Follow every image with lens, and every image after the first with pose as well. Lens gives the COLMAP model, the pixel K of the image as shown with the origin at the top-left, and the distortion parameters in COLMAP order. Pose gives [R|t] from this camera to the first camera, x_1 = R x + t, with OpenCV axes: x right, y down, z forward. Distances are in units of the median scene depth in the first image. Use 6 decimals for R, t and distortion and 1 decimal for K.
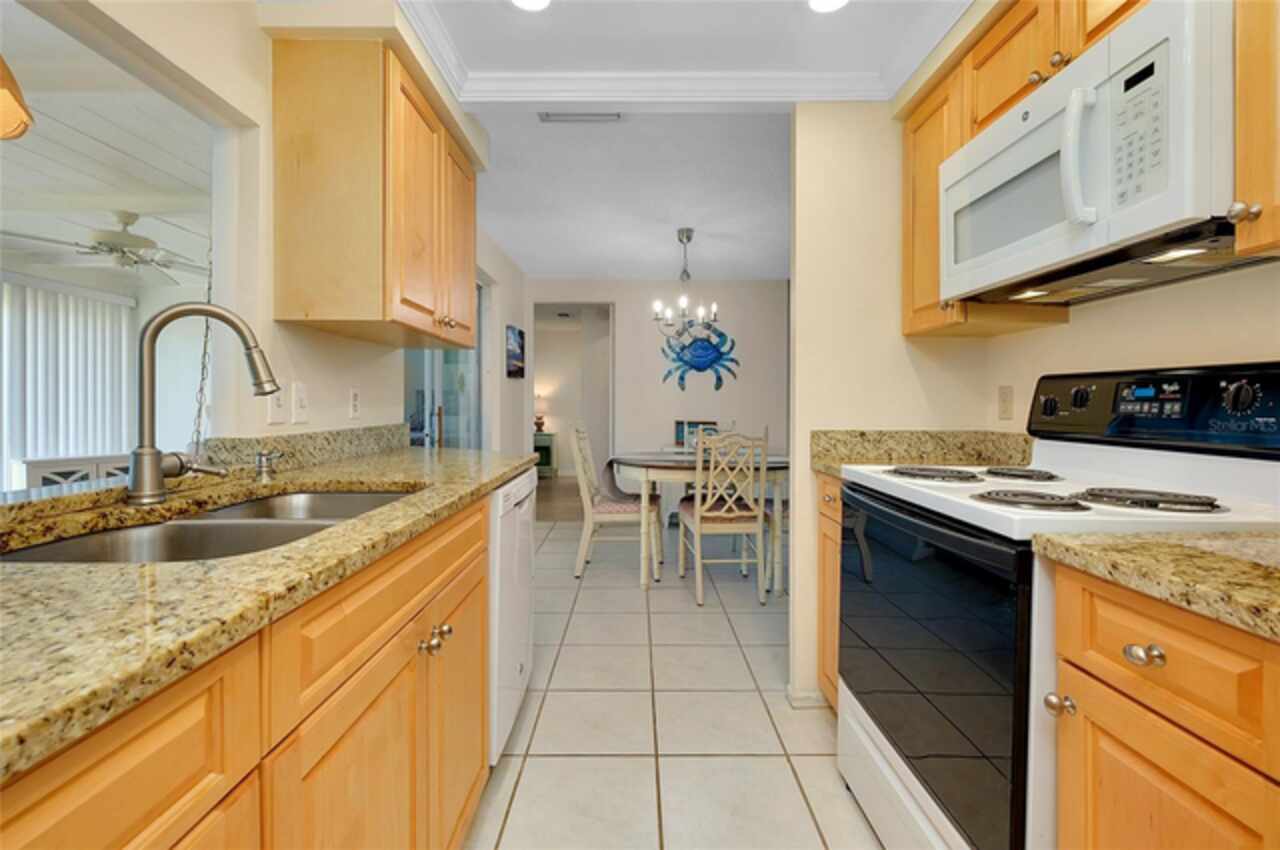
lens RADIAL K [[562.4, 0, 603.2], [0, 562.4, 403.9], [0, 0, 1]] dist [0.000138, 0.000087]
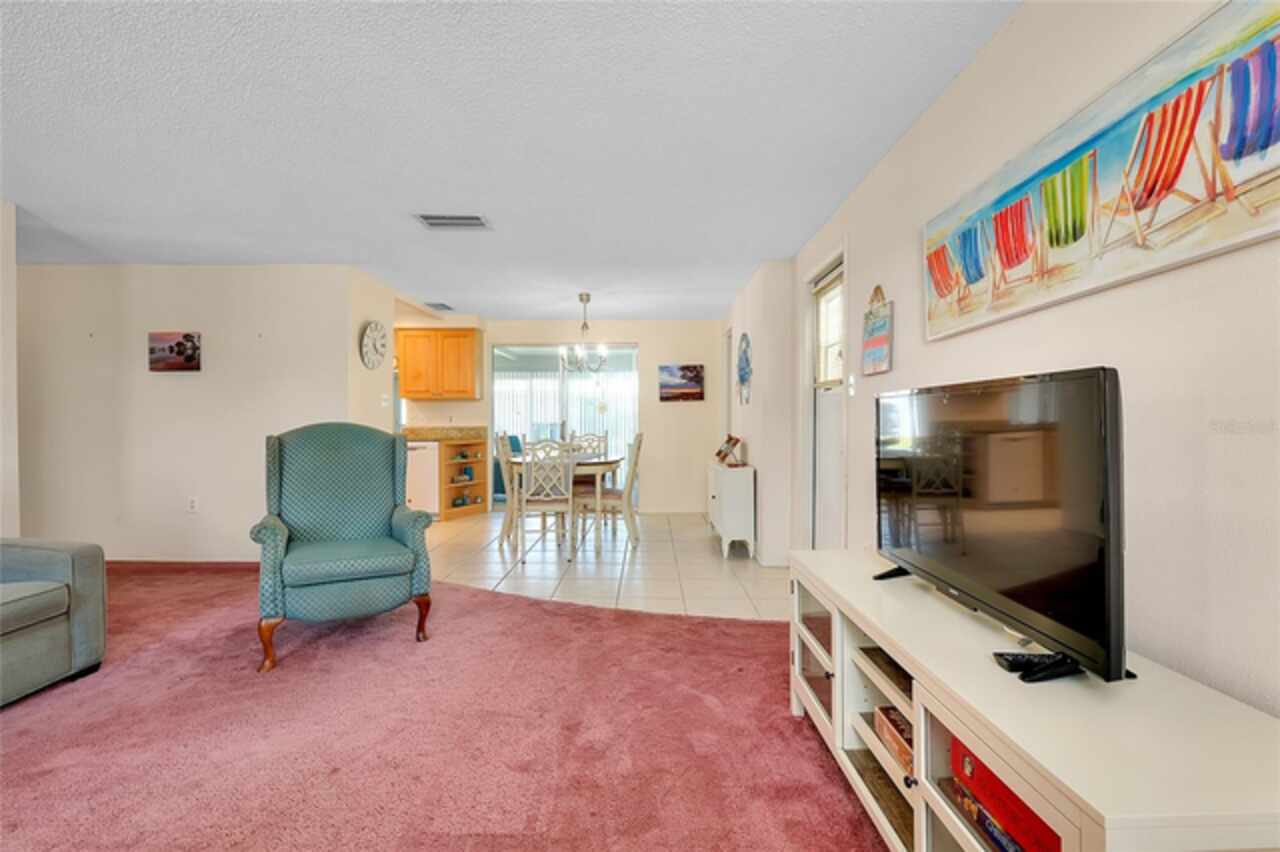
lens RADIAL K [[564.4, 0, 640.0], [0, 564.4, 426.0], [0, 0, 1]] dist [0.001153, -0.000045]
pose [[0.037416, 0.007726, -0.999270, 4.605512], [0.000130, 0.999970, 0.007736, 0.019697], [0.999300, -0.000420, 0.037414, 3.224140]]
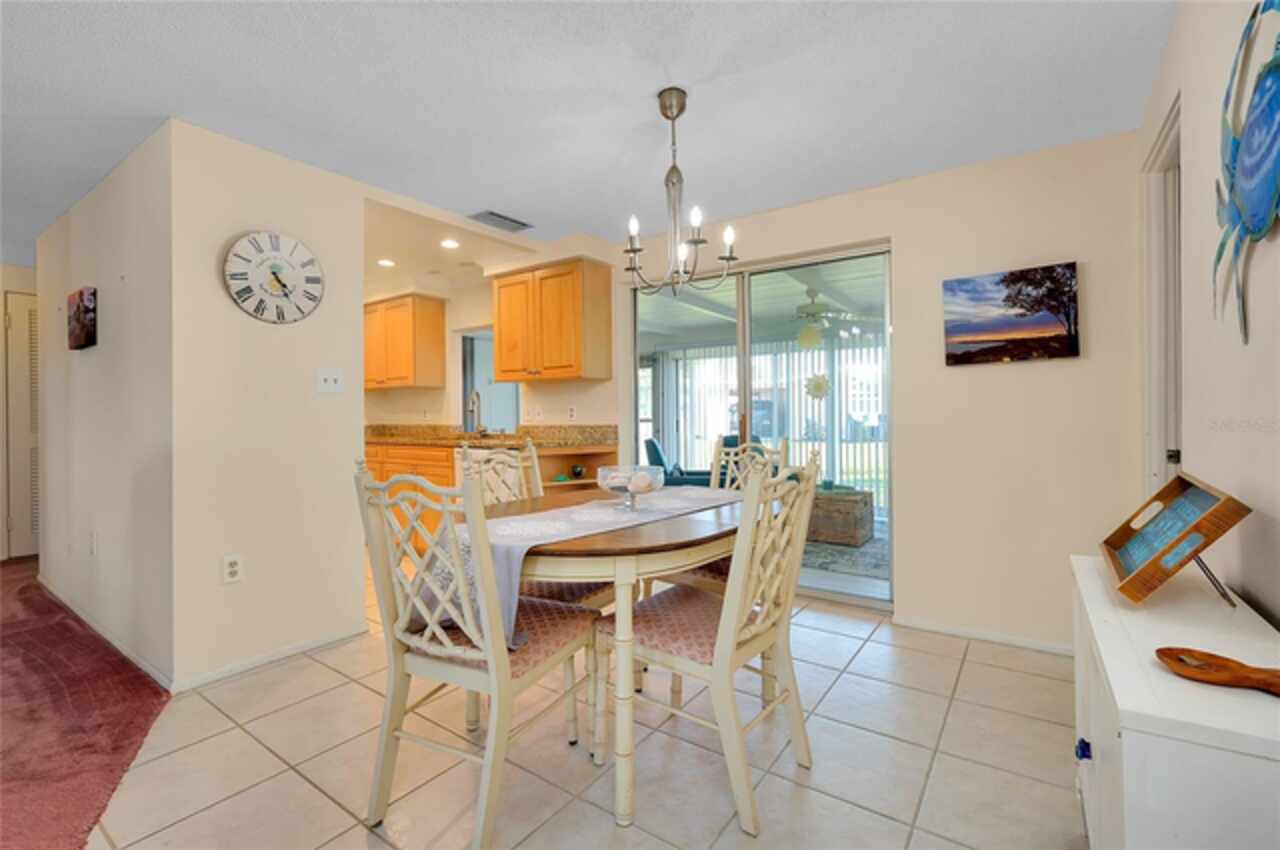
lens RADIAL K [[563.4, 0, 637.9], [0, 563.4, 418.7], [0, 0, 1]] dist [-0.001056, -0.000021]
pose [[-0.532312, 0.008511, -0.846505, 1.869283], [0.006987, 0.999960, 0.005660, 0.015370], [0.846519, -0.002902, -0.532350, 3.753863]]
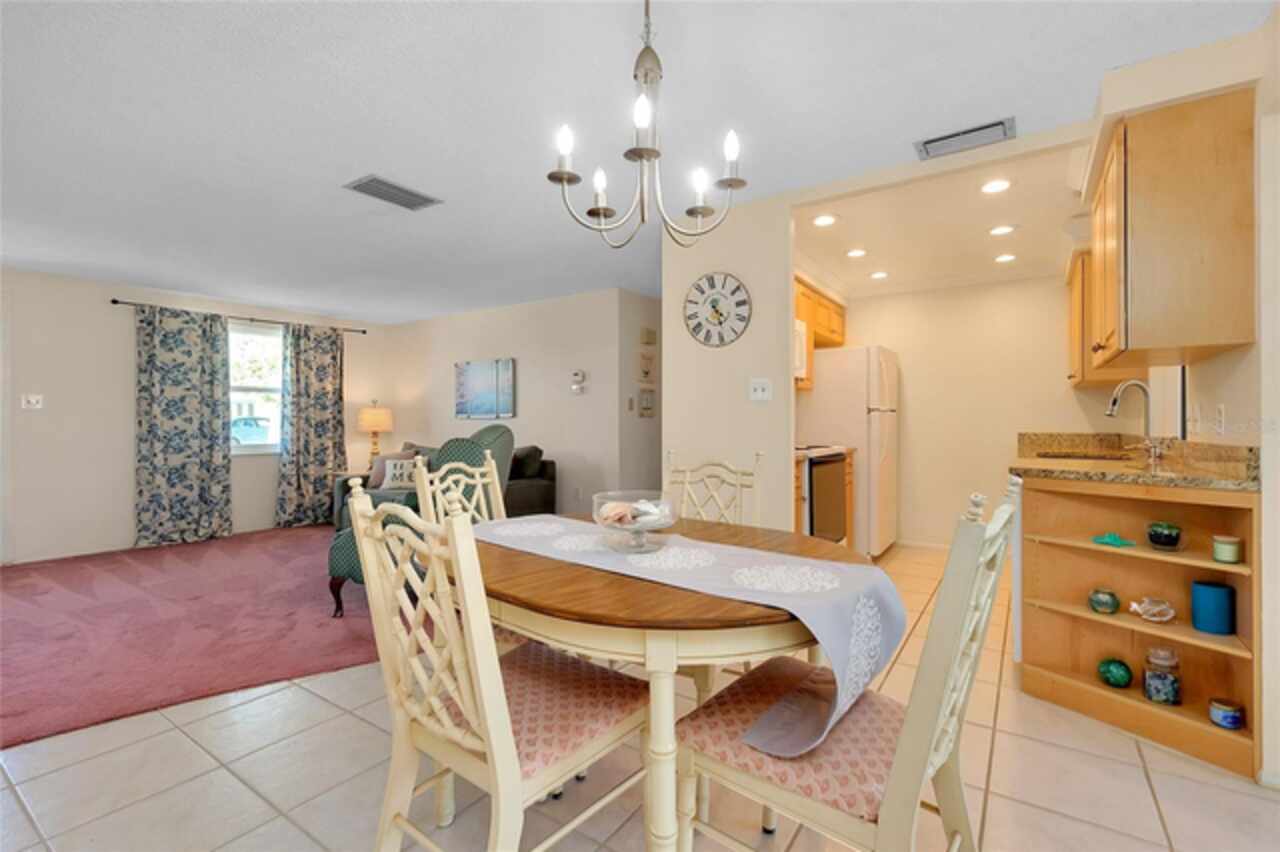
lens RADIAL K [[571.6, 0, 648.5], [0, 571.6, 423.9], [0, 0, 1]] dist [-0.012489, 0.000200]
pose [[-0.858406, -0.003042, 0.512961, -0.146403], [-0.001314, 0.999992, 0.003731, 0.008904], [-0.512969, 0.002529, -0.858404, 3.905029]]
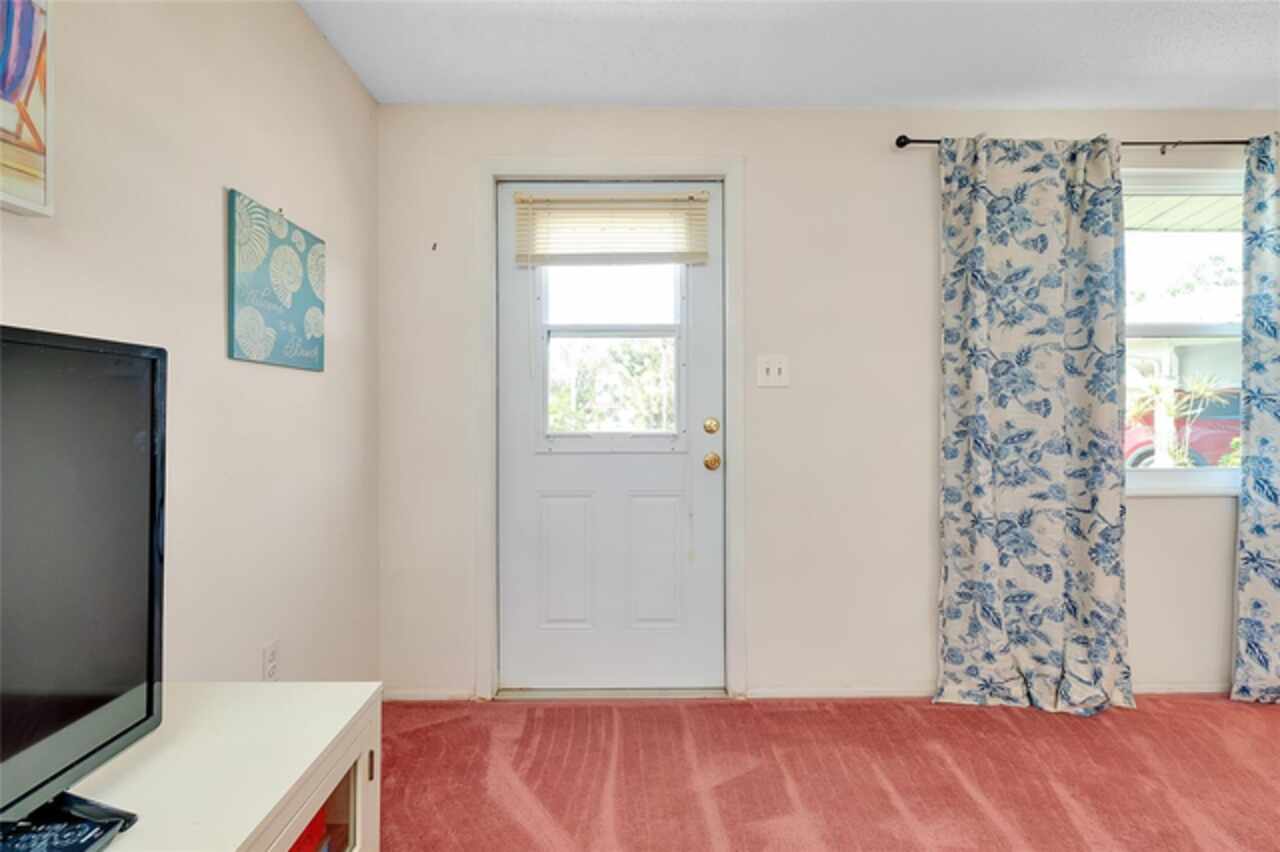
lens RADIAL K [[565.8, 0, 637.2], [0, 565.8, 412.8], [0, 0, 1]] dist [-0.001301, -0.000027]
pose [[-0.064410, 0.001124, 0.997923, 3.221201], [0.001384, 0.999999, -0.001037, 0.019416], [-0.997923, 0.001314, -0.064411, 3.386781]]
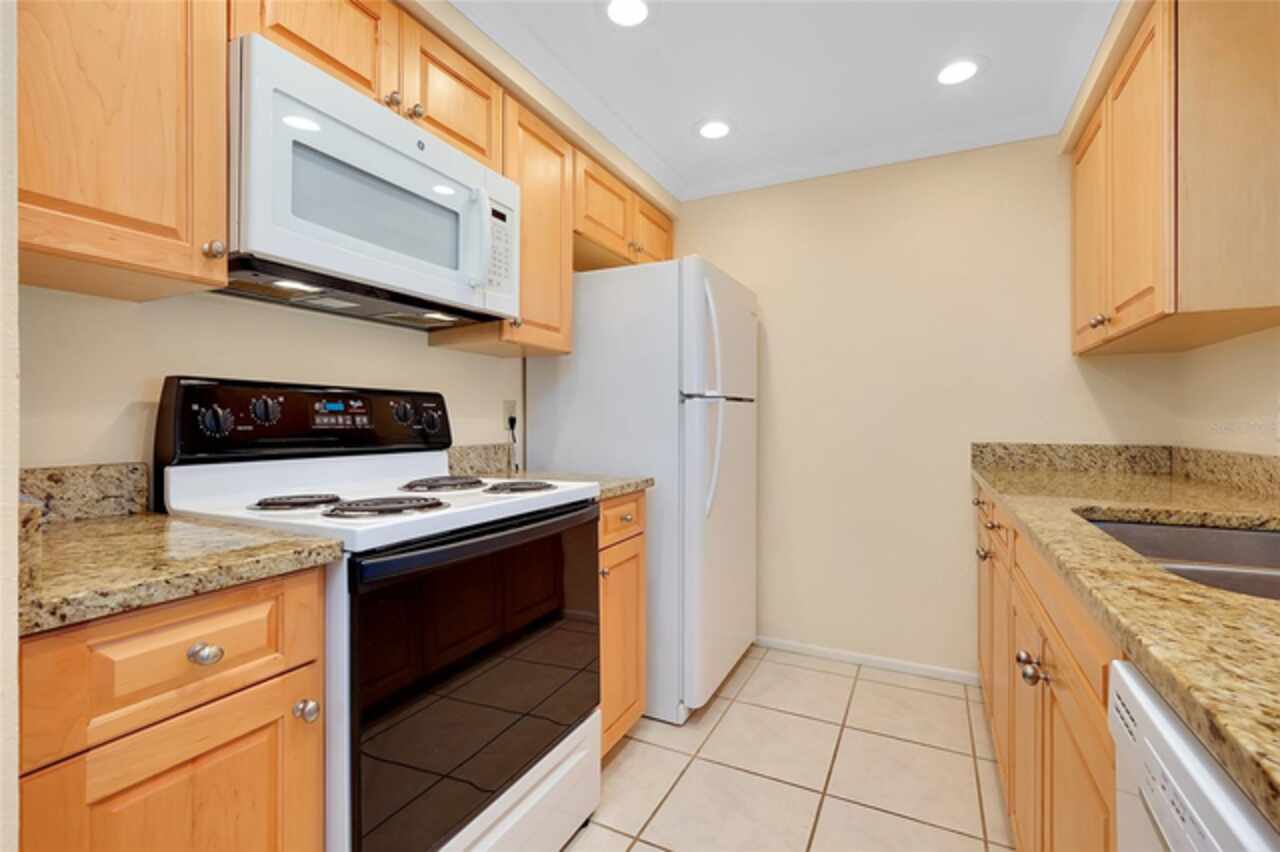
lens RADIAL K [[563.2, 0, 644.9], [0, 563.2, 421.9], [0, 0, 1]] dist [-0.002668, -0.000154]
pose [[-0.916312, -0.005374, 0.400429, -0.063368], [-0.003868, 0.999982, 0.004567, 0.002751], [-0.400446, 0.002636, -0.916316, 1.808986]]
